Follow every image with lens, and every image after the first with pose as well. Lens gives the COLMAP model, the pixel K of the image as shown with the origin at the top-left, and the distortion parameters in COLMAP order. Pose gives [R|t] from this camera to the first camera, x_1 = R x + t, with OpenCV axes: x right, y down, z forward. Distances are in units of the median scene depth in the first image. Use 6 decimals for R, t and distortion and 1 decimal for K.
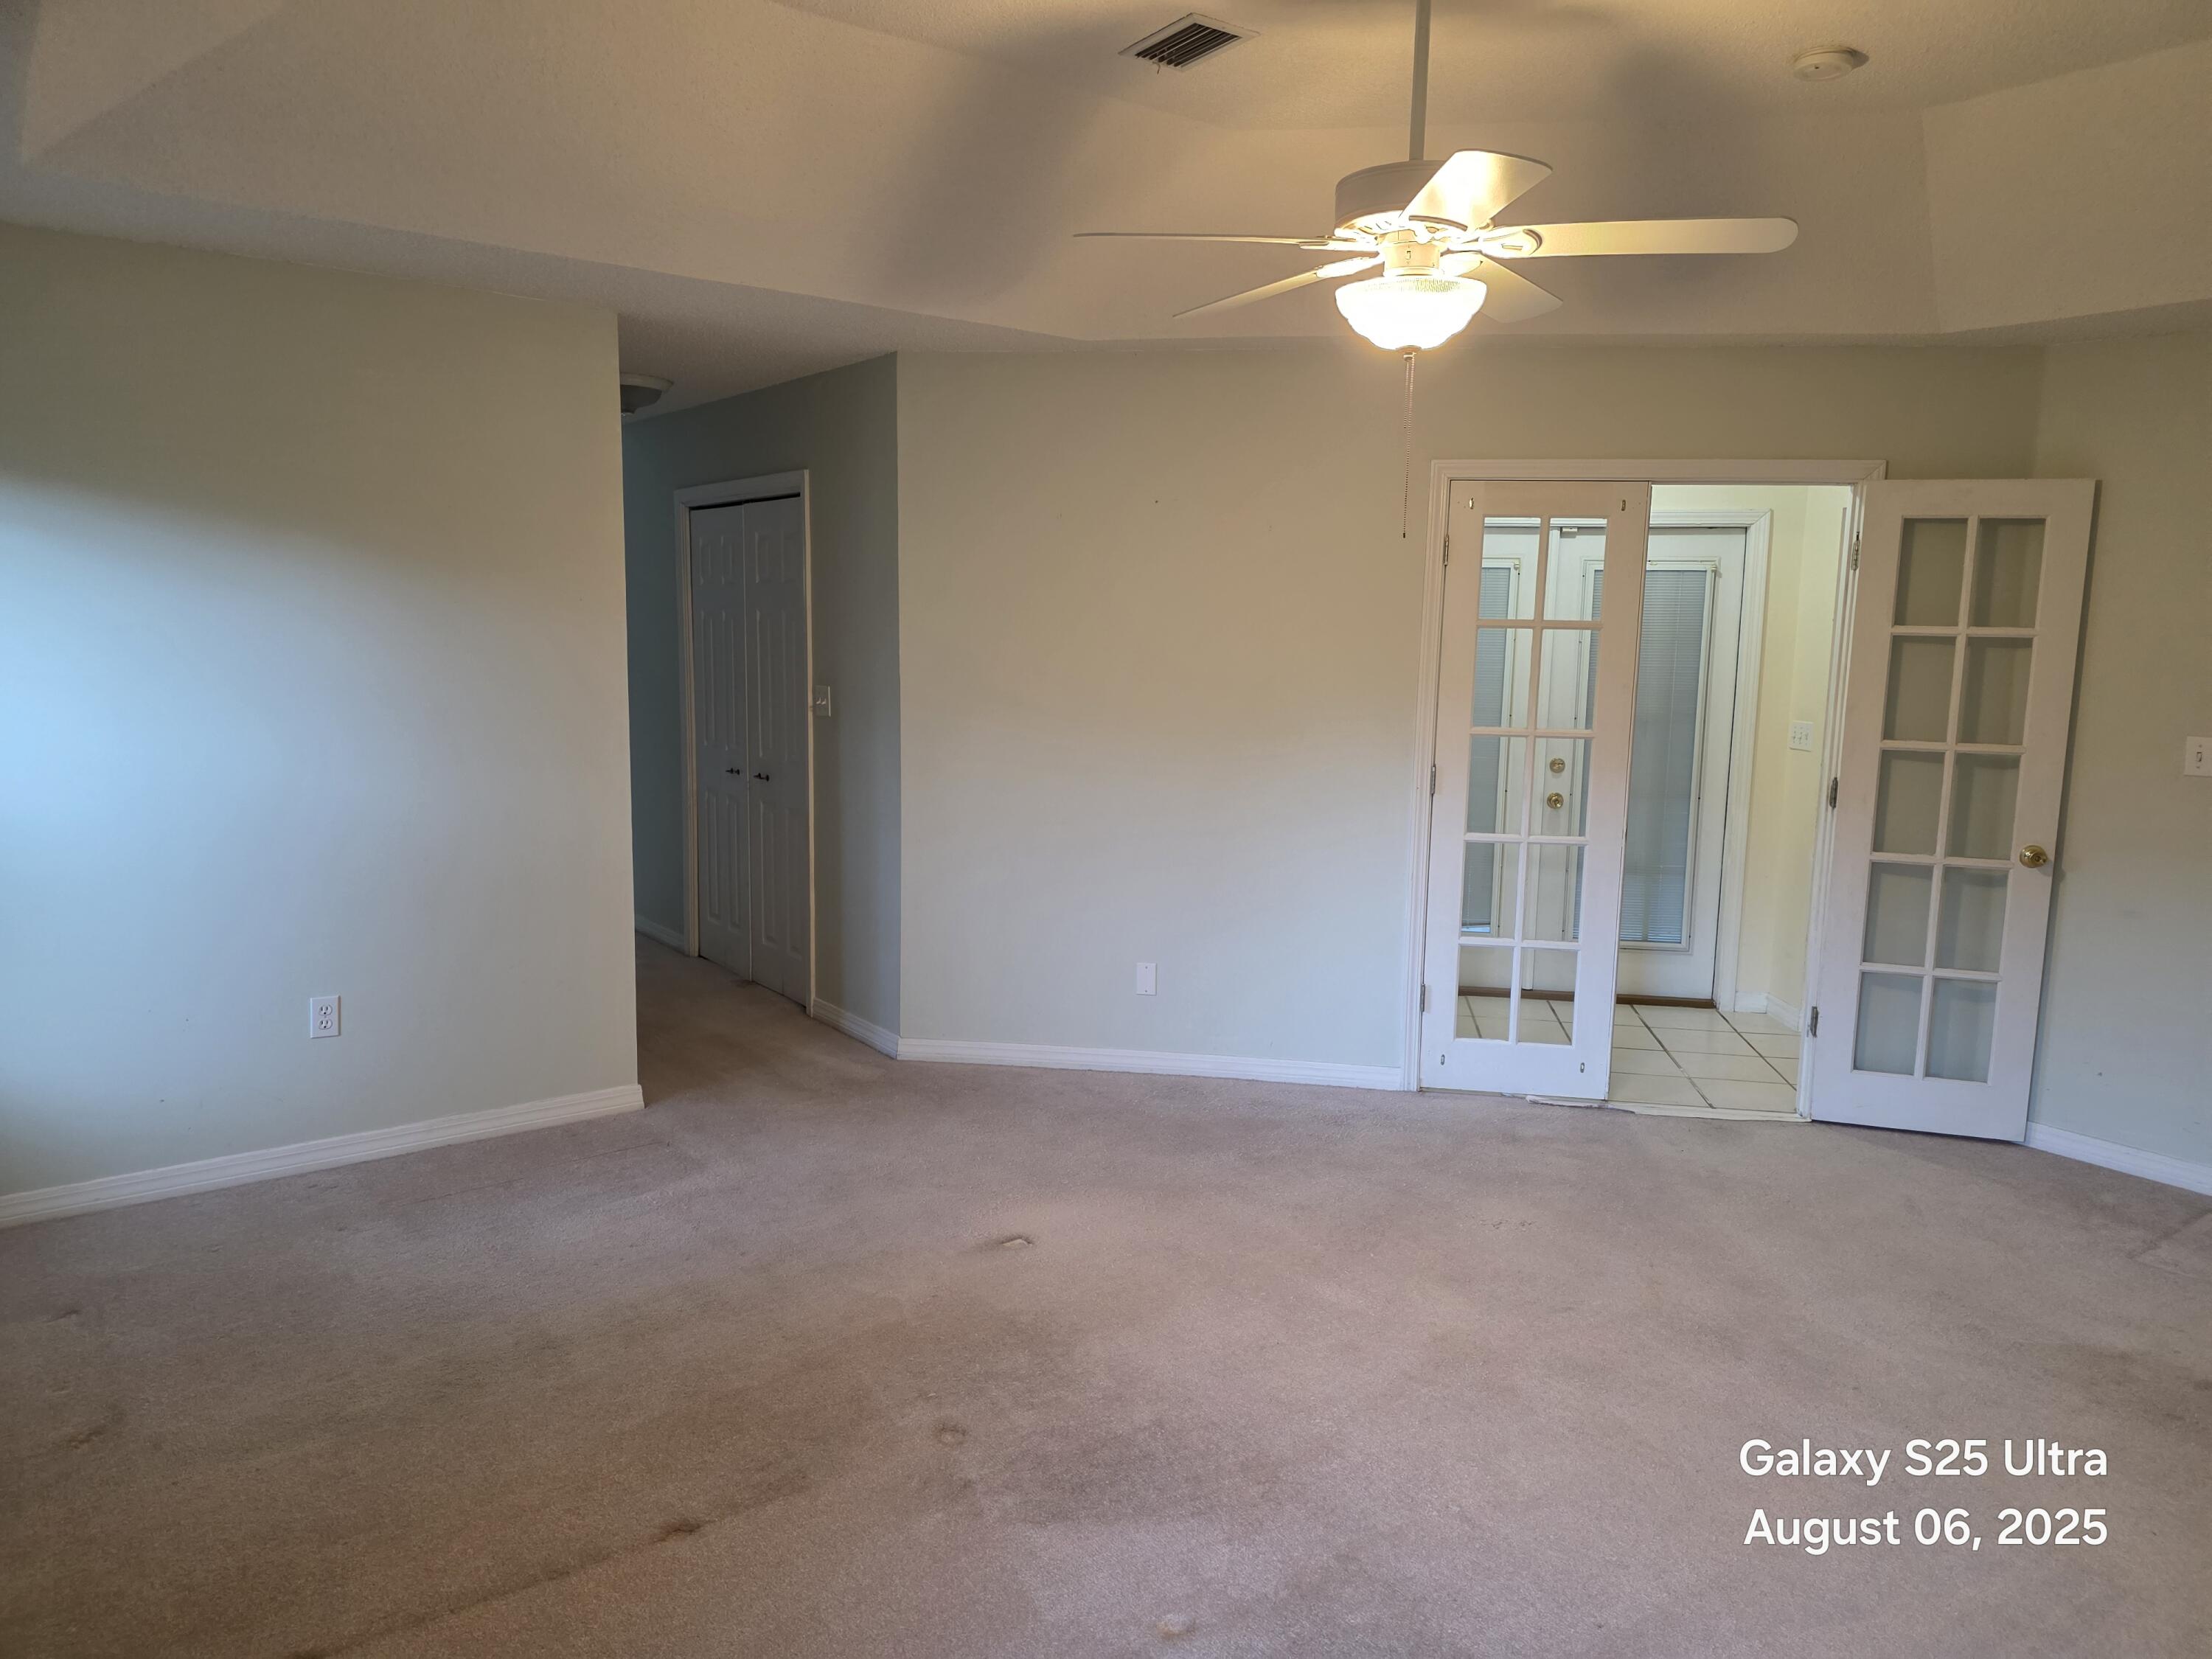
lens RADIAL K [[1469.5, 0, 1130.1], [0, 1469.5, 832.3], [0, 0, 1]] dist [0.062214, -0.054628]
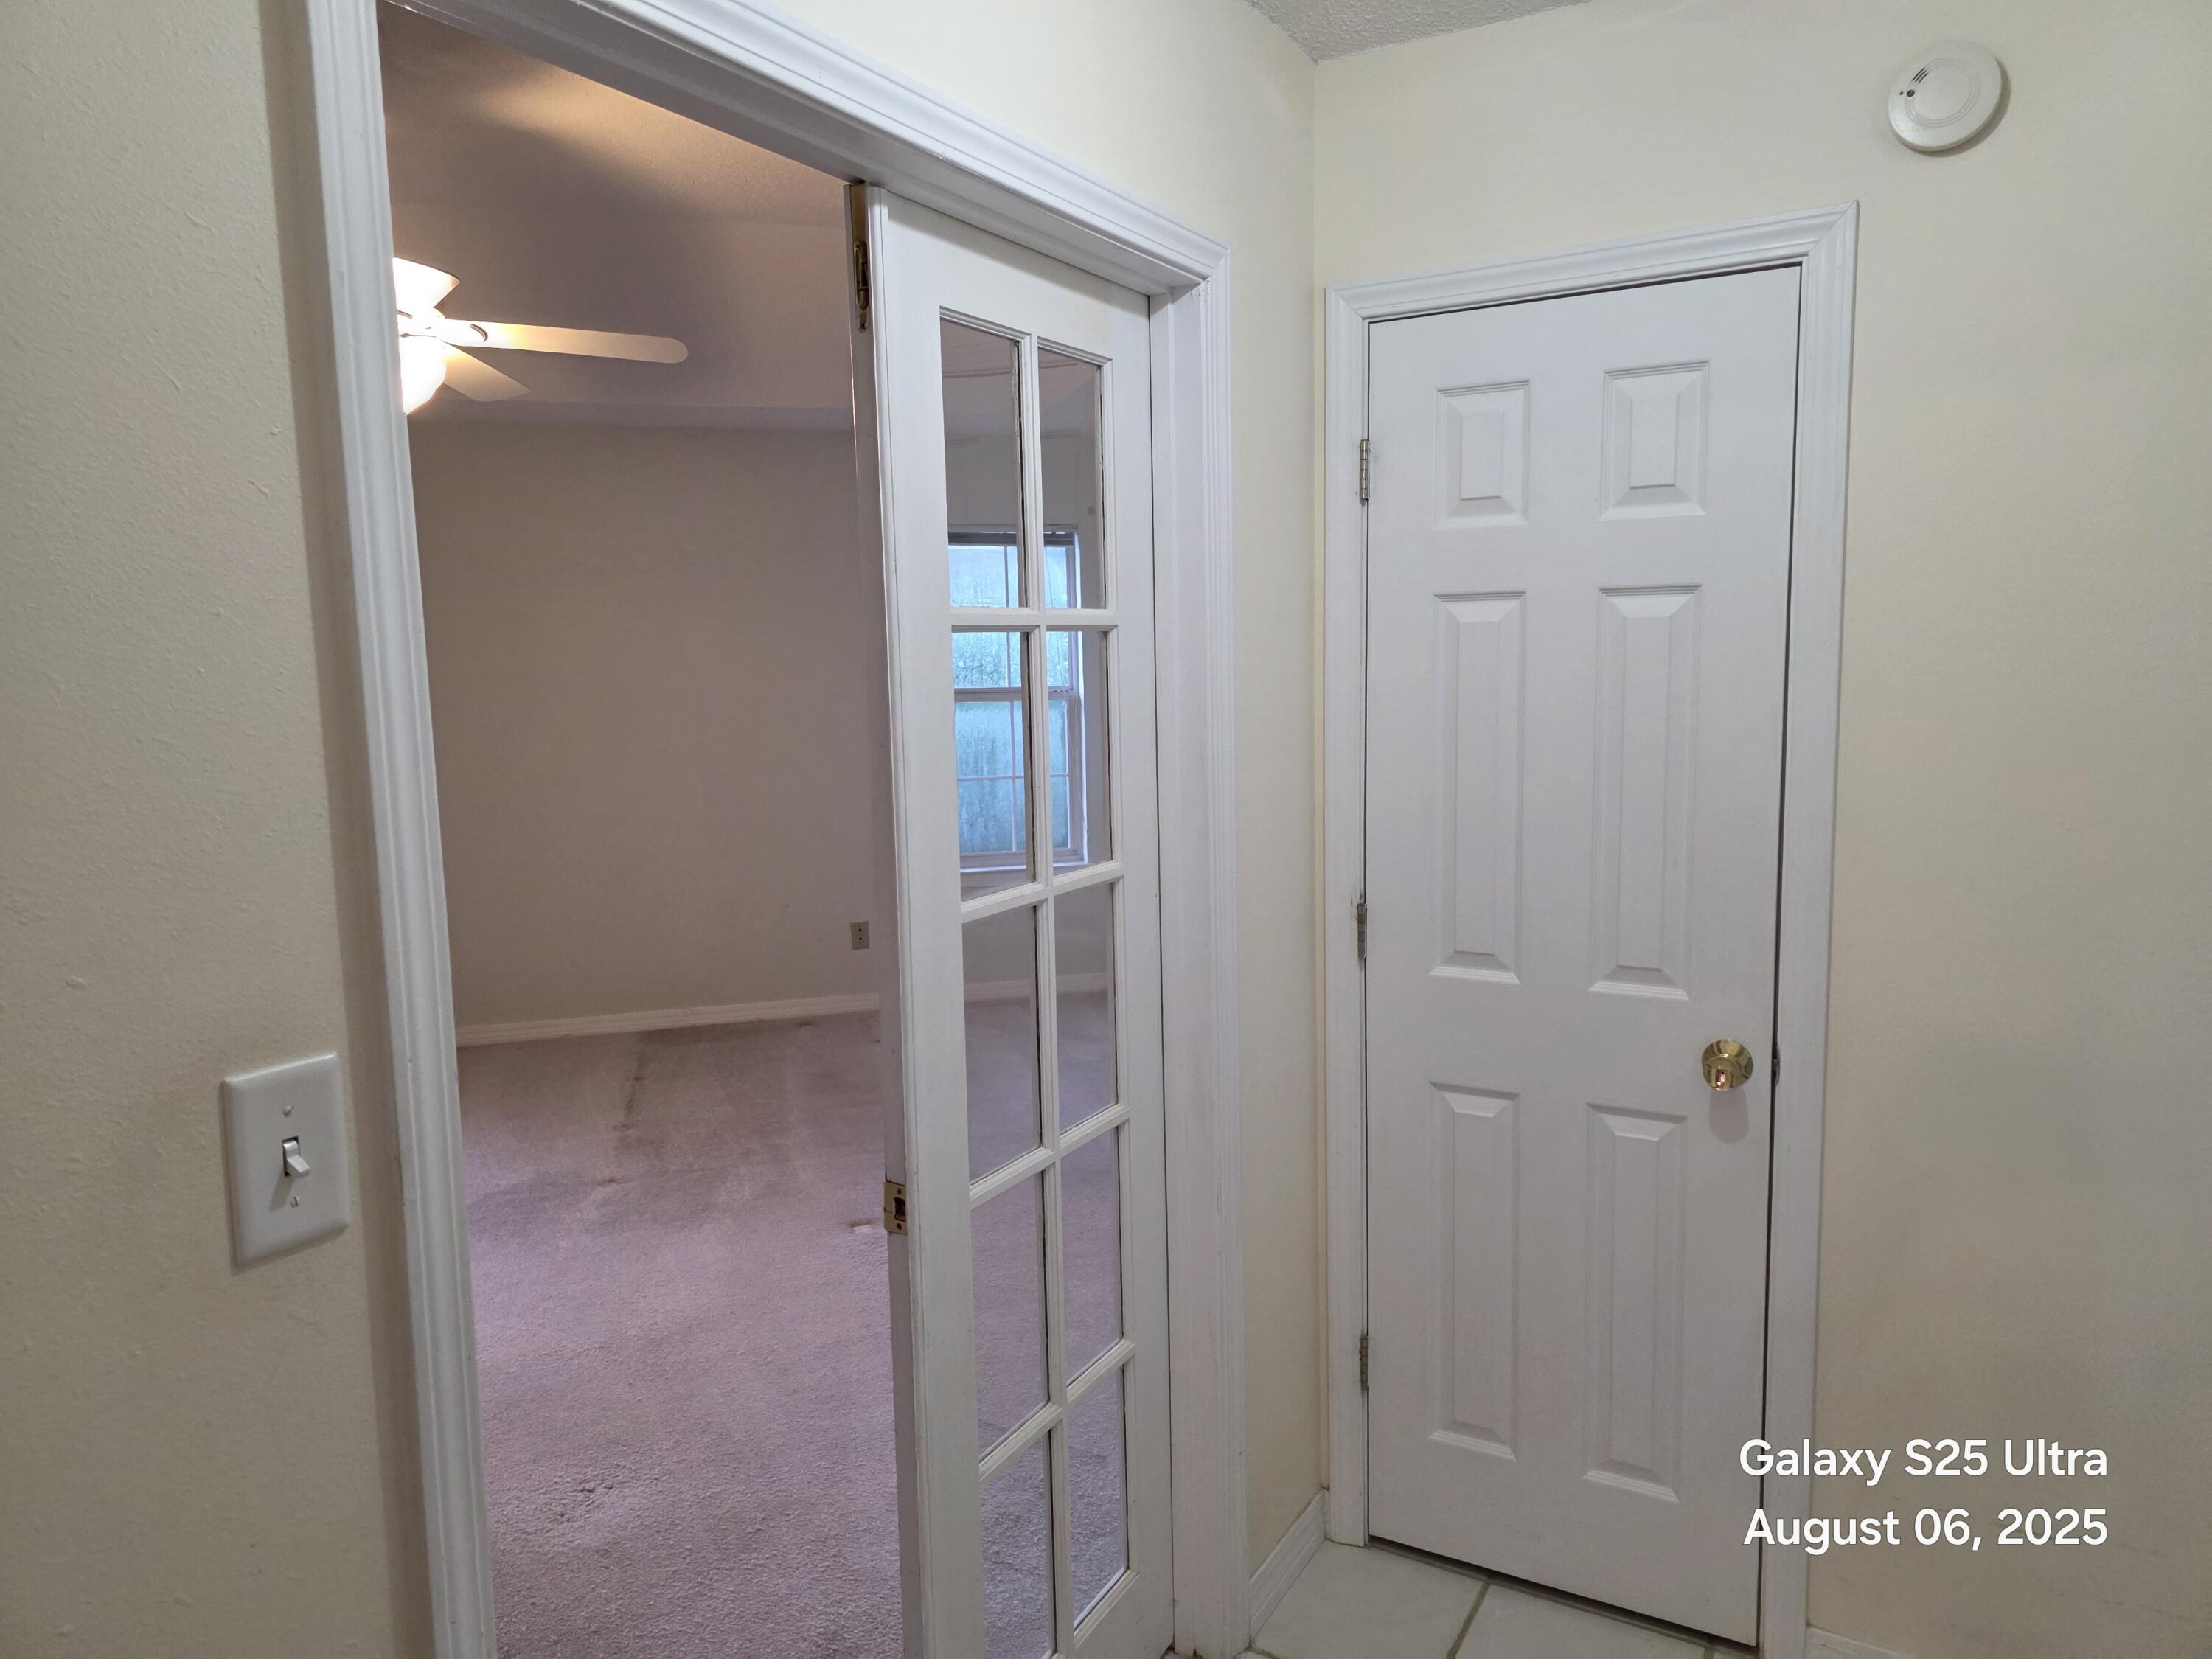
lens RADIAL K [[1473.6, 0, 1130.1], [0, 1473.6, 819.9], [0, 0, 1]] dist [0.052471, -0.049592]
pose [[-0.377111, 0.100890, -0.920657, 0.661714], [-0.109477, 0.982224, 0.152480, -0.161020], [0.919675, 0.158293, -0.359362, 1.240842]]
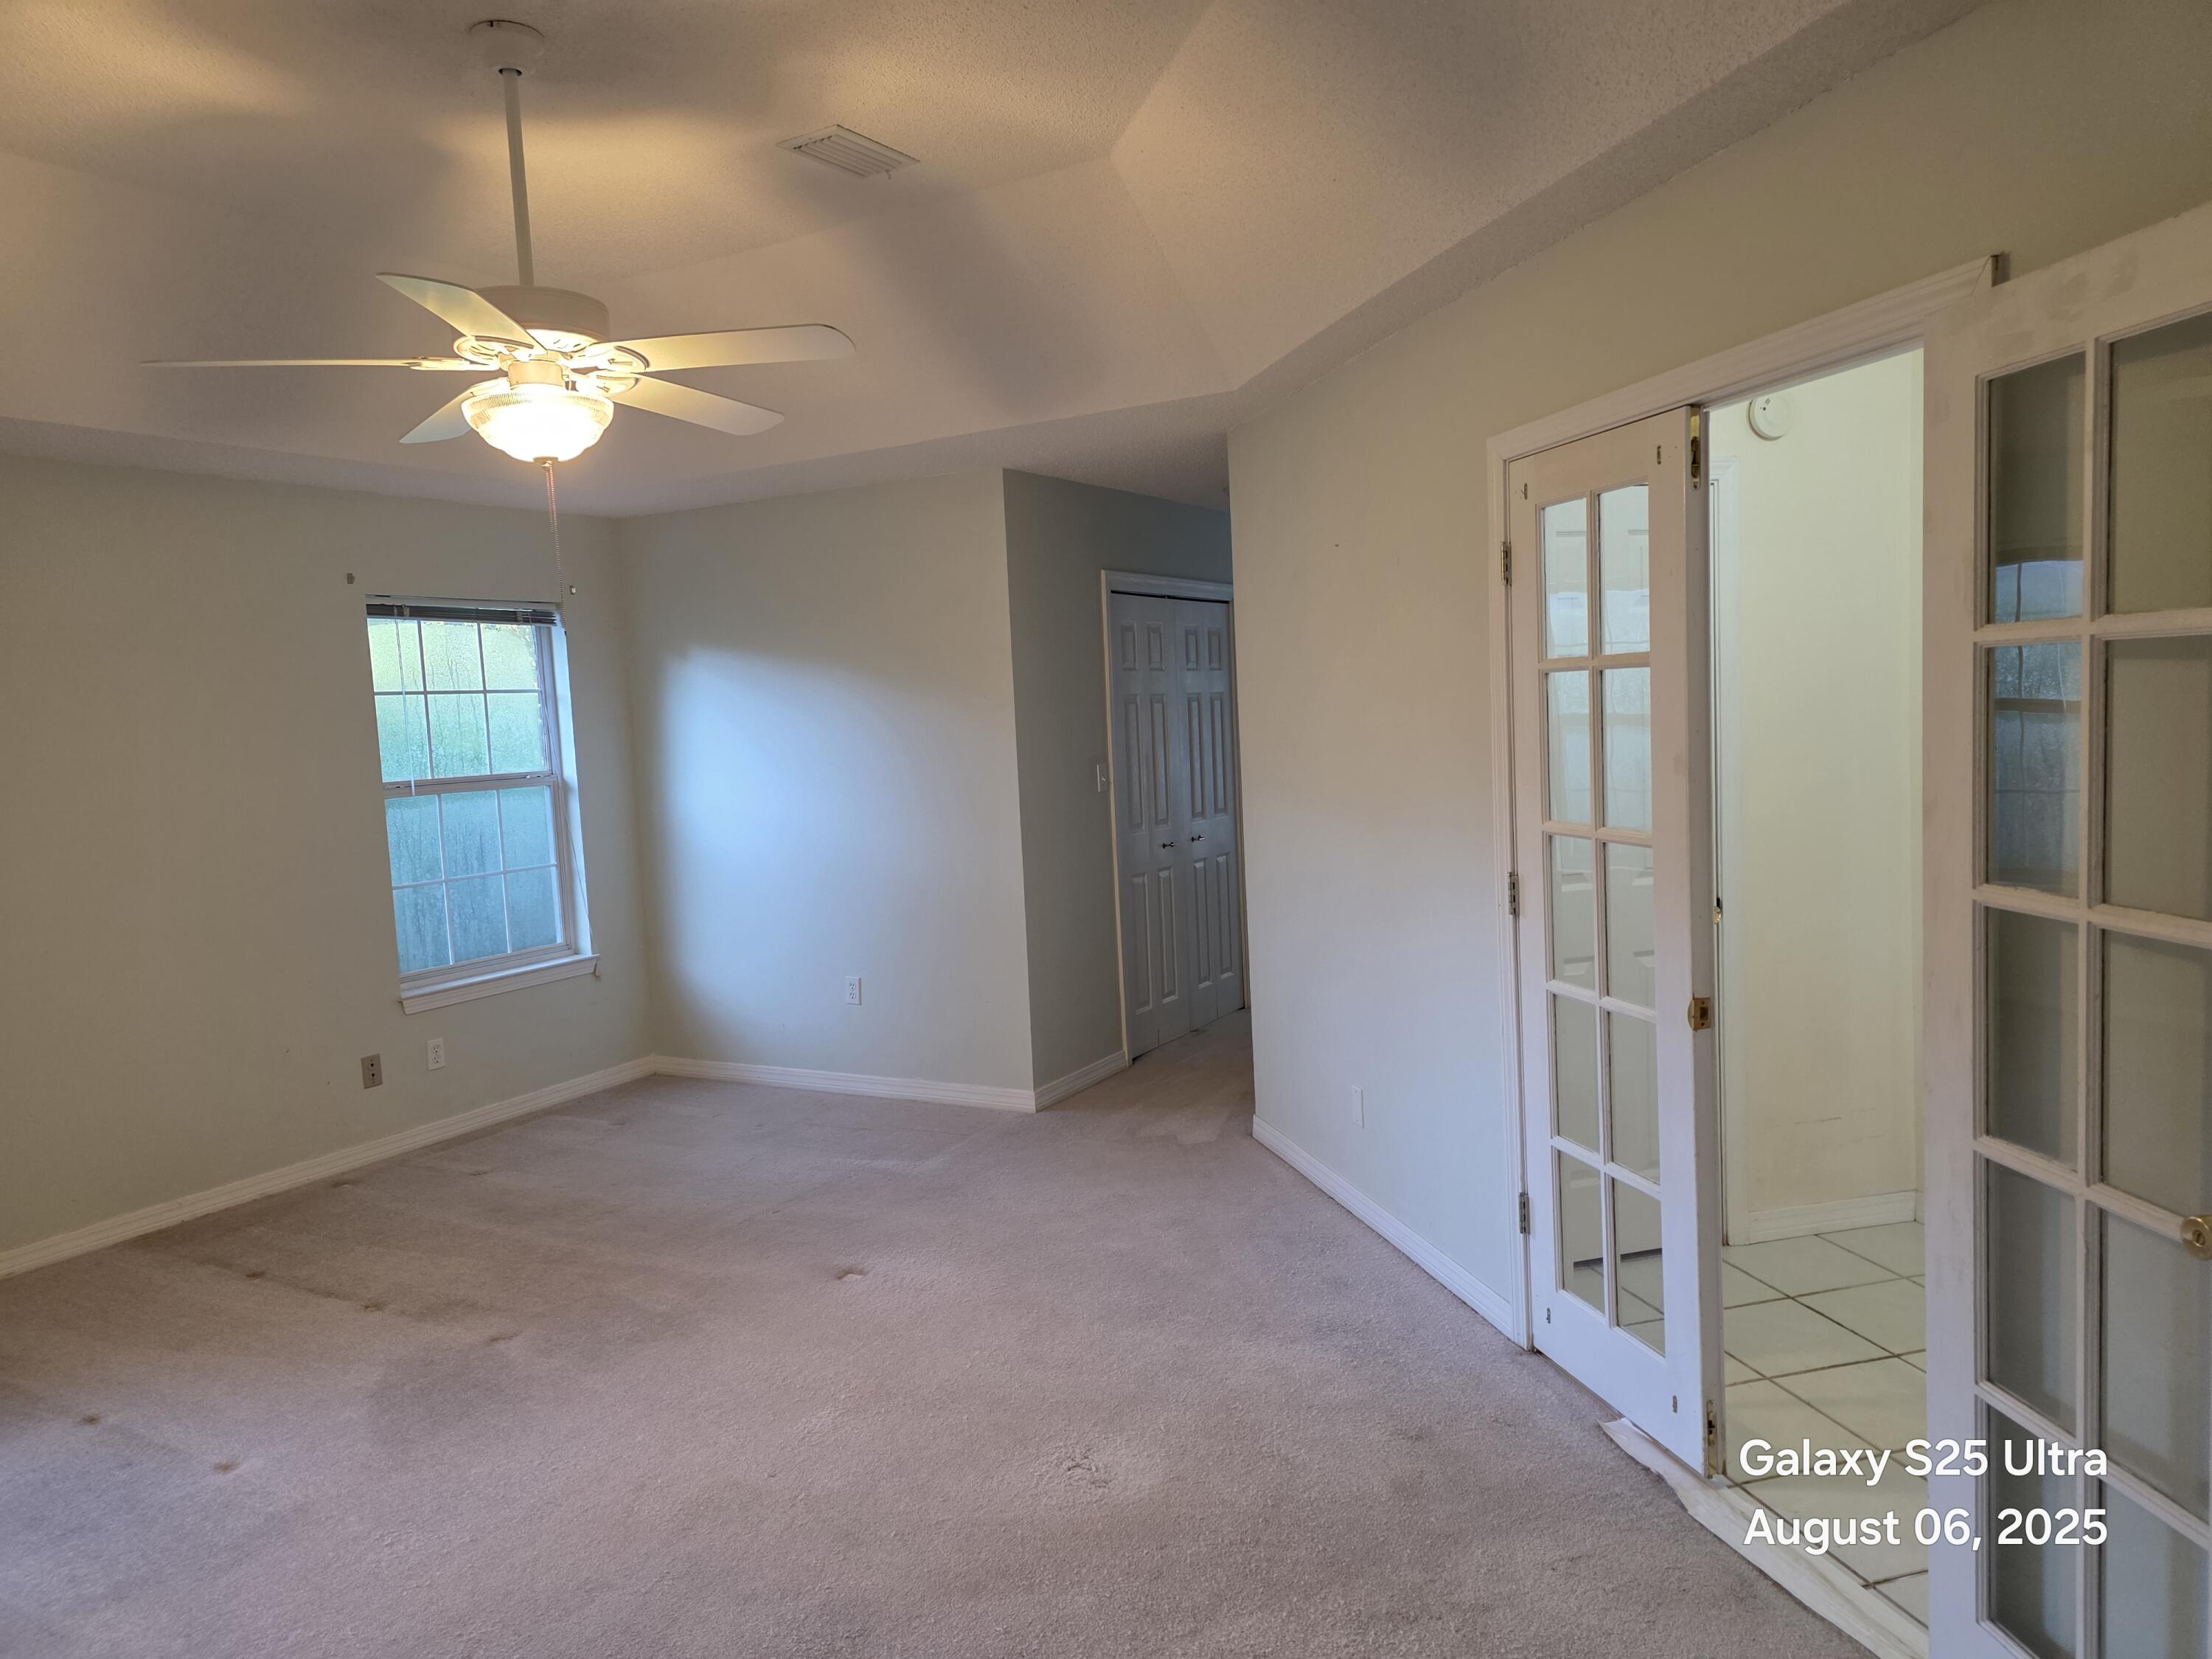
lens RADIAL K [[1469.5, 0, 1130.1], [0, 1469.5, 832.3], [0, 0, 1]] dist [0.062214, -0.054628]
pose [[0.397442, 0.042968, -0.916621, 0.816449], [-0.070339, 0.997391, 0.016256, -0.067889], [0.914928, 0.058013, 0.399427, 0.596885]]
